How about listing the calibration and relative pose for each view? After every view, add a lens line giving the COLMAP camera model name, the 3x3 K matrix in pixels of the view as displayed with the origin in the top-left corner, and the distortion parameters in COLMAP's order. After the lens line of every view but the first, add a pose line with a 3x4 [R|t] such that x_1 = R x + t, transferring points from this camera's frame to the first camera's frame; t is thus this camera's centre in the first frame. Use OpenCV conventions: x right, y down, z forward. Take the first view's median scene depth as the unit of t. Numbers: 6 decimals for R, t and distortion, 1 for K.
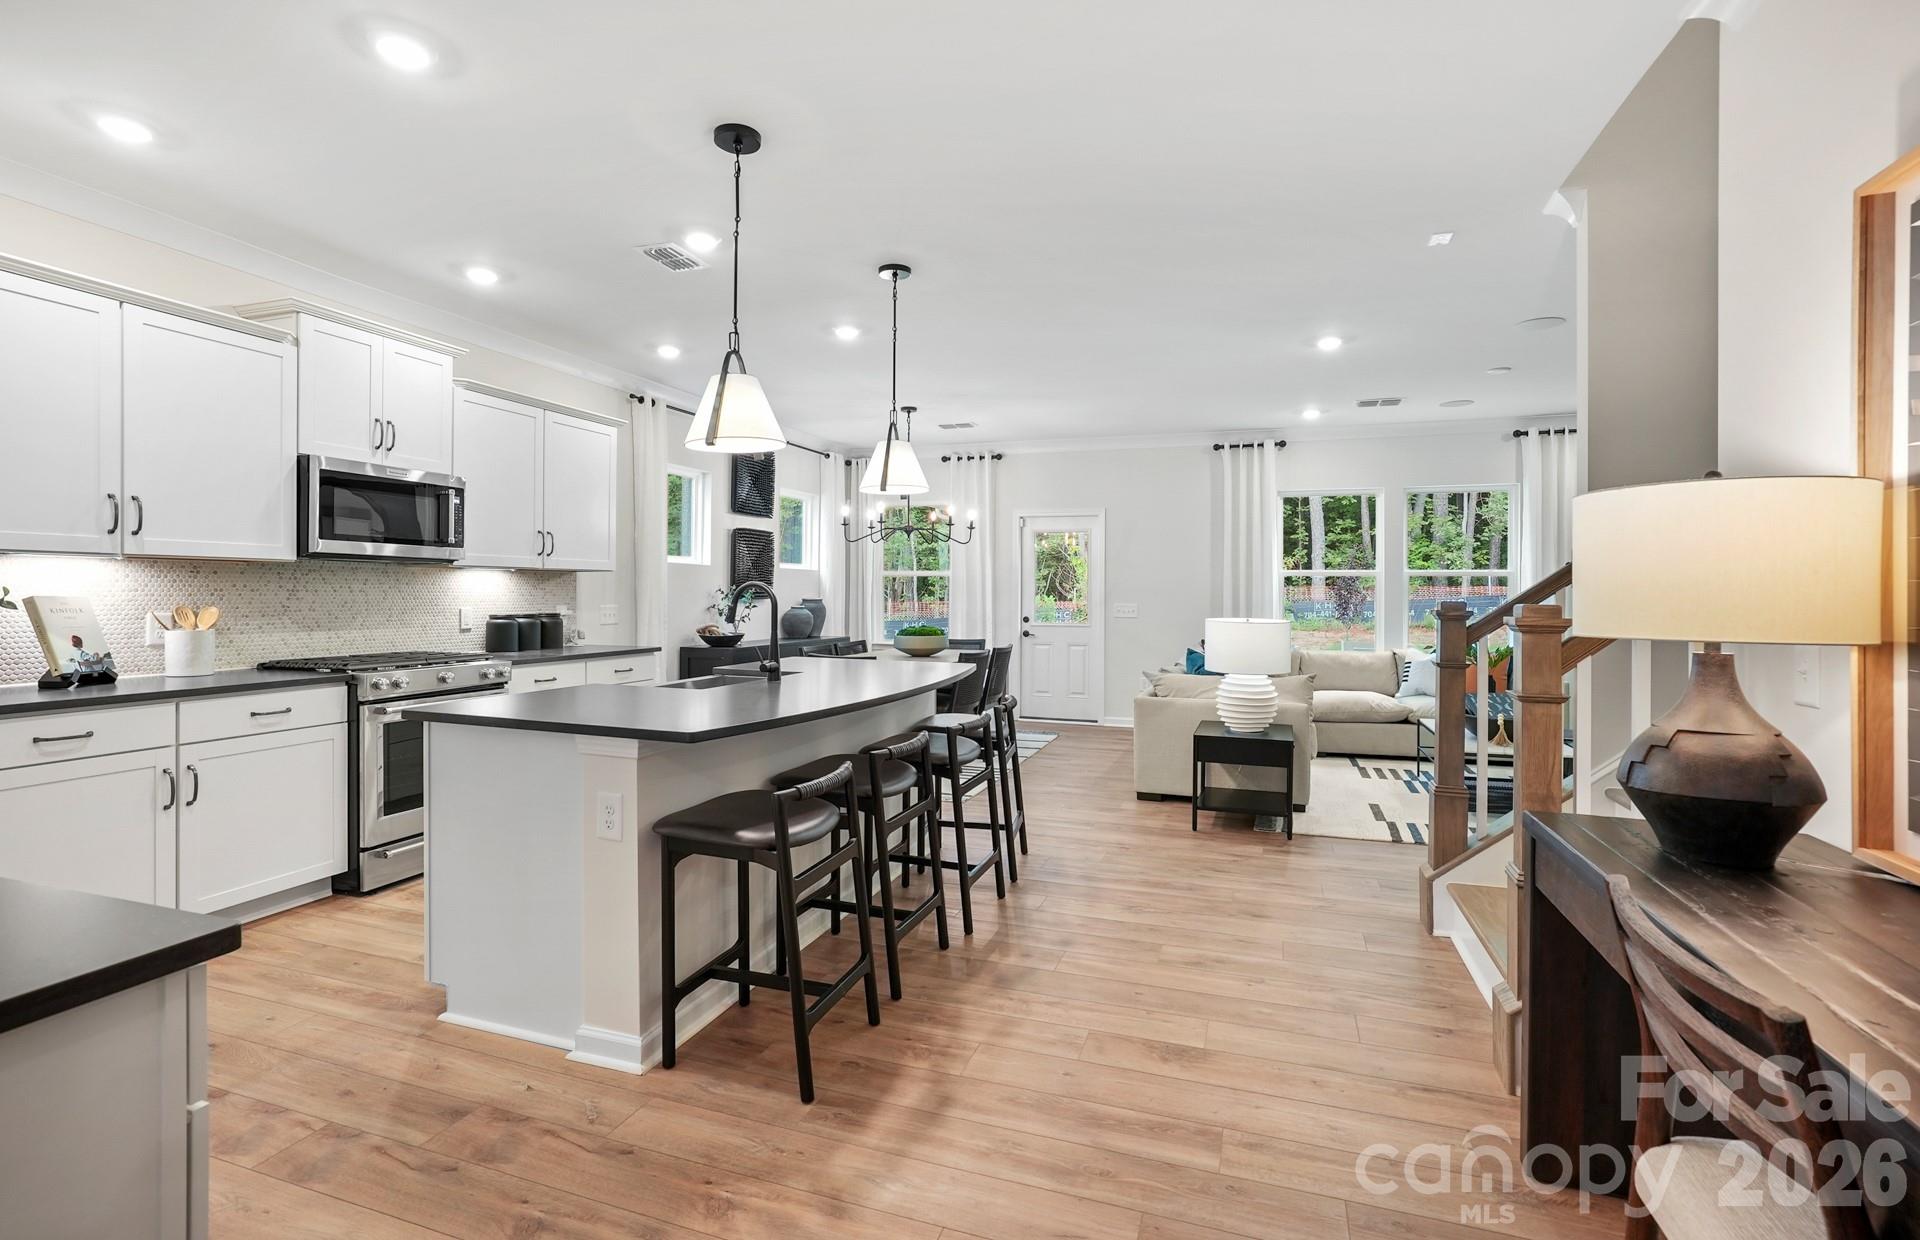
lens RADIAL K [[884.5, 0, 954.1], [0, 884.5, 607.7], [0, 0, 1]] dist [-0.047170, 0.026270]
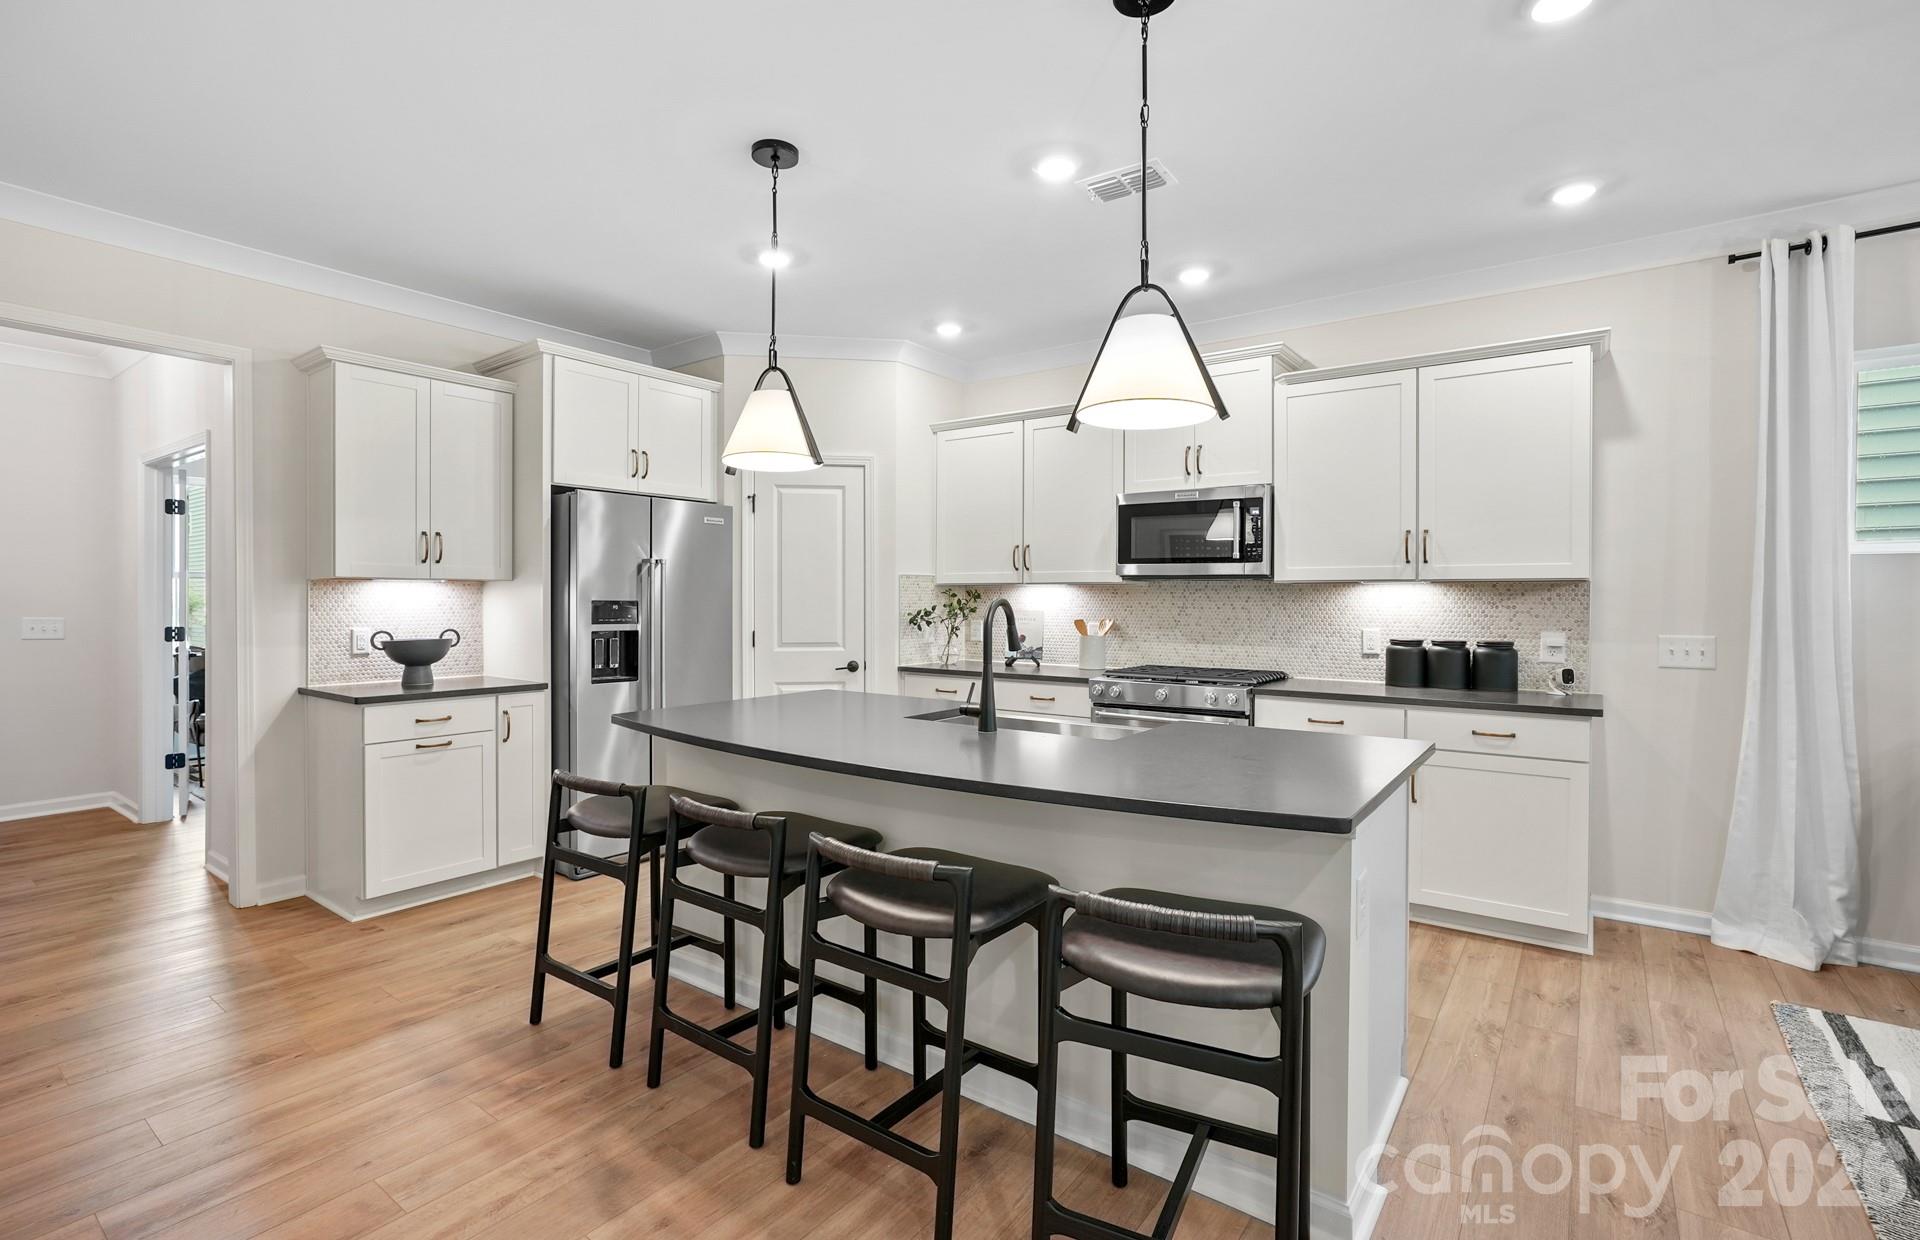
lens RADIAL K [[884.5, 0, 954.1], [0, 884.5, 607.7], [0, 0, 1]] dist [-0.047170, 0.026270]
pose [[-0.292916, 0.004391, -0.956128, 0.427188], [-0.021567, 0.999705, 0.011198, -0.024289], [0.955895, 0.023901, -0.292735, 0.984054]]
